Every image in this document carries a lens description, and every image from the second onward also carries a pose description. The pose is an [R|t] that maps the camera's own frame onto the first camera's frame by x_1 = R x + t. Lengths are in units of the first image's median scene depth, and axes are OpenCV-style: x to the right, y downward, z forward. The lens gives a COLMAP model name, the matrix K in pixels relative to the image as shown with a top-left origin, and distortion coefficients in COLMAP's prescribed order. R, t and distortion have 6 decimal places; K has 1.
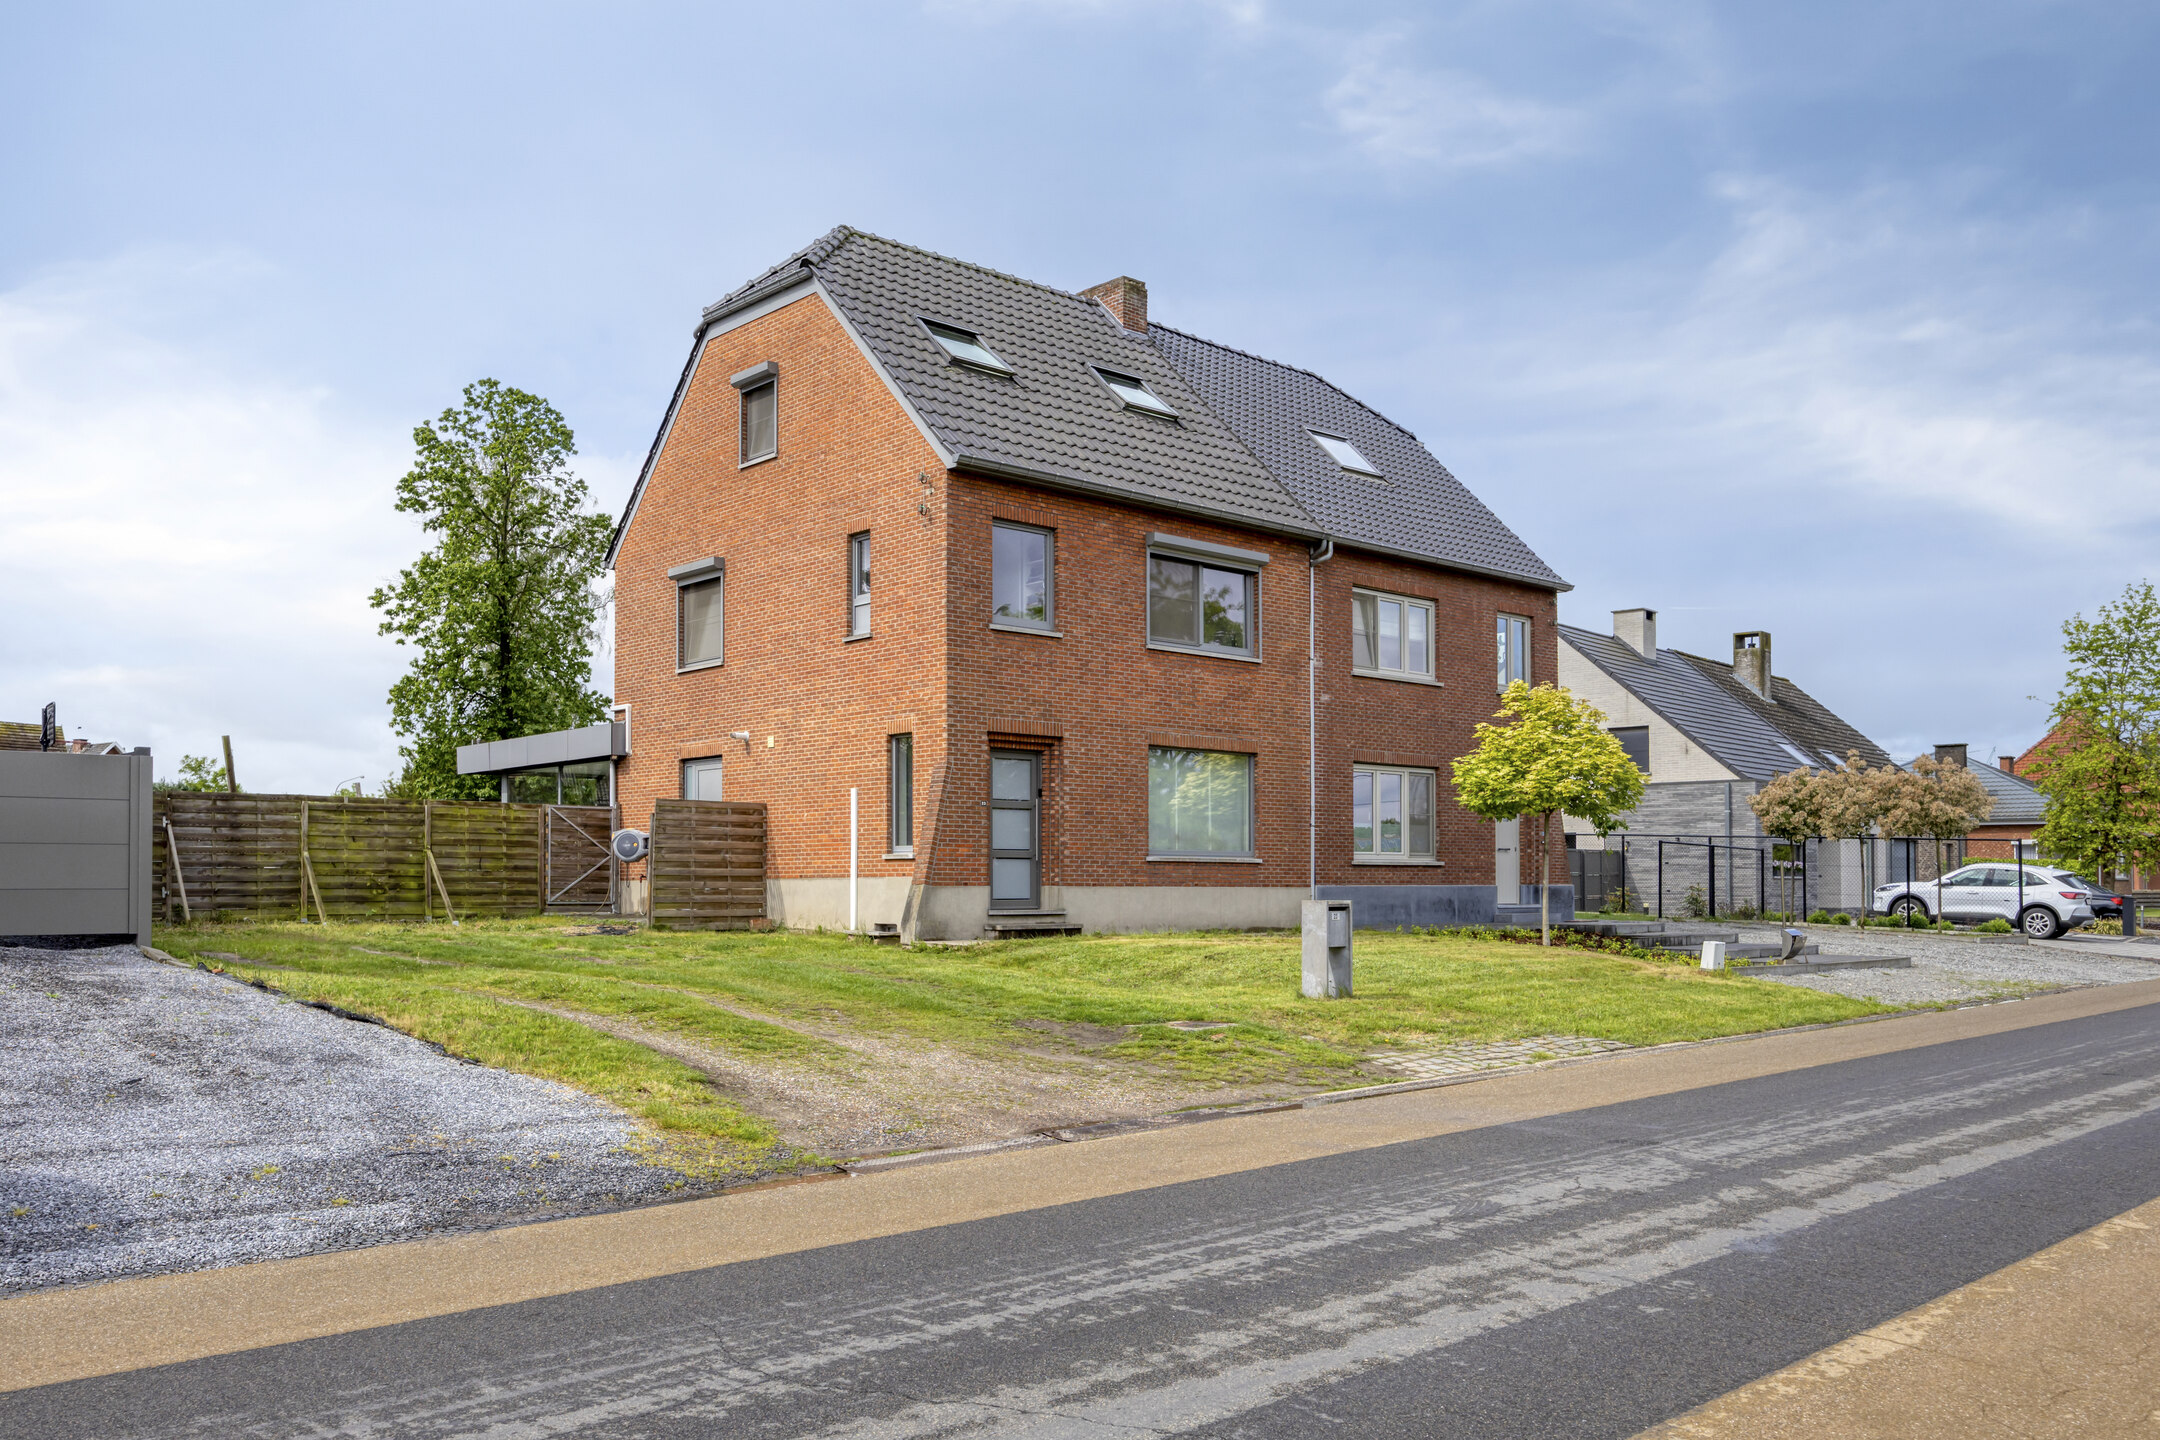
lens RADIAL K [[1682.8, 0, 1078.8], [0, 1682.8, 725.1], [0, 0, 1]] dist [-0.009085, -0.002956]
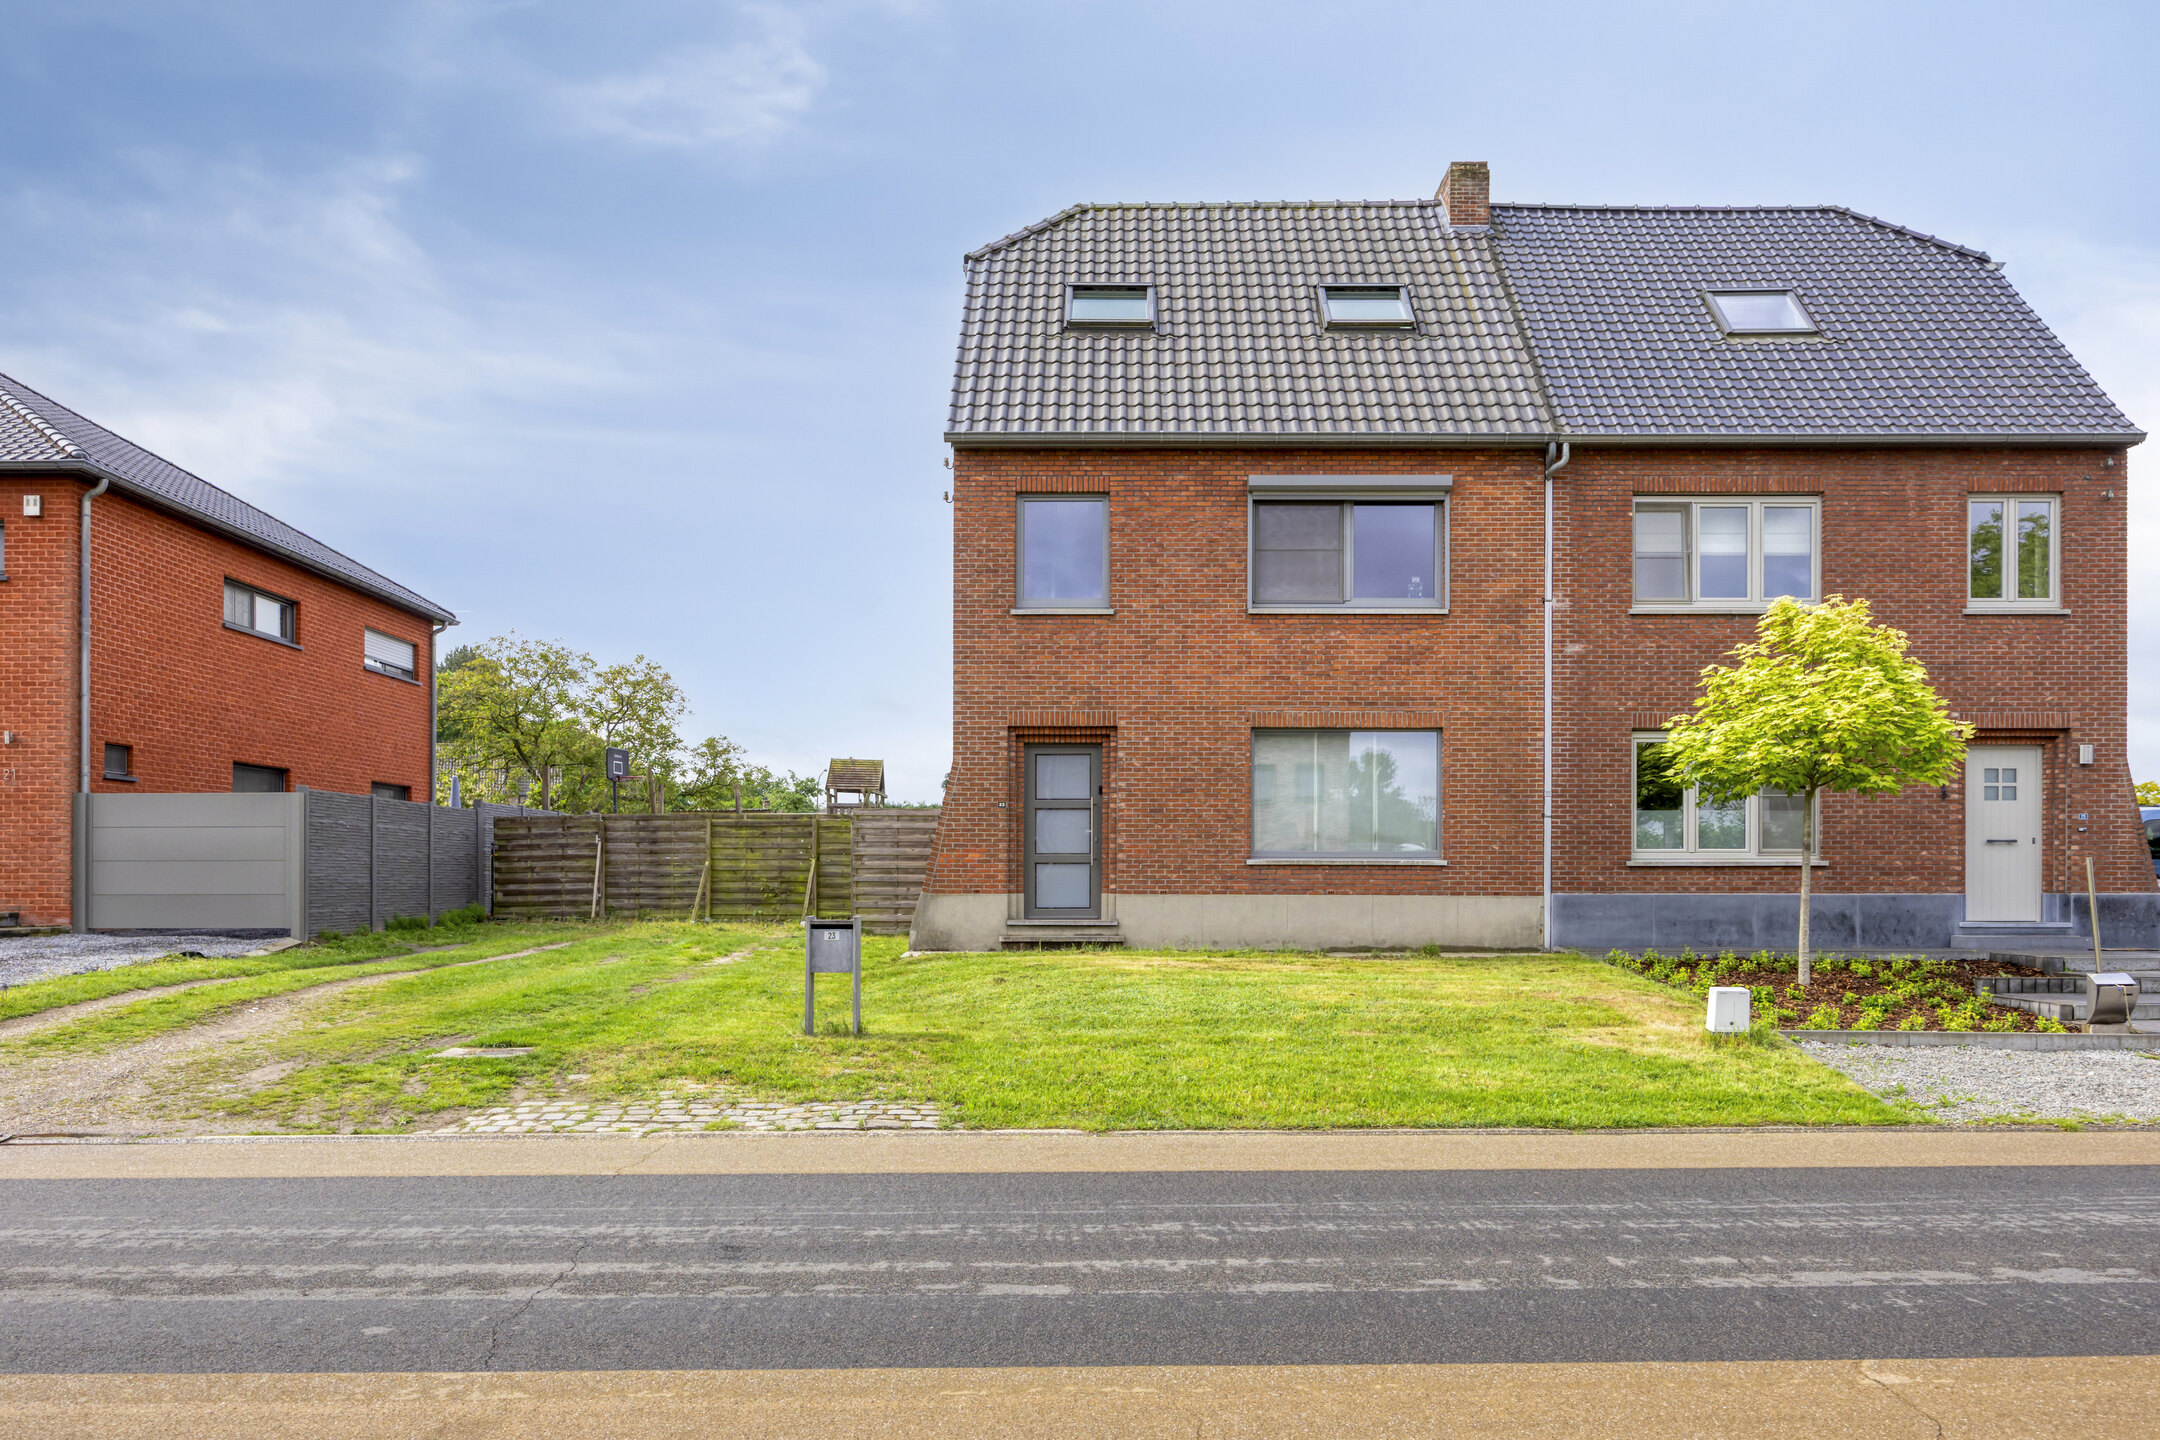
lens RADIAL K [[1623.5, 0, 1077.0], [0, 1623.5, 789.6], [0, 0, 1]] dist [-0.005866, -0.006044]
pose [[0.743740, -0.037976, -0.667389, 0.510798], [0.062377, 0.997972, 0.012726, 0.026454], [0.665552, -0.051095, 0.744601, 0.325539]]
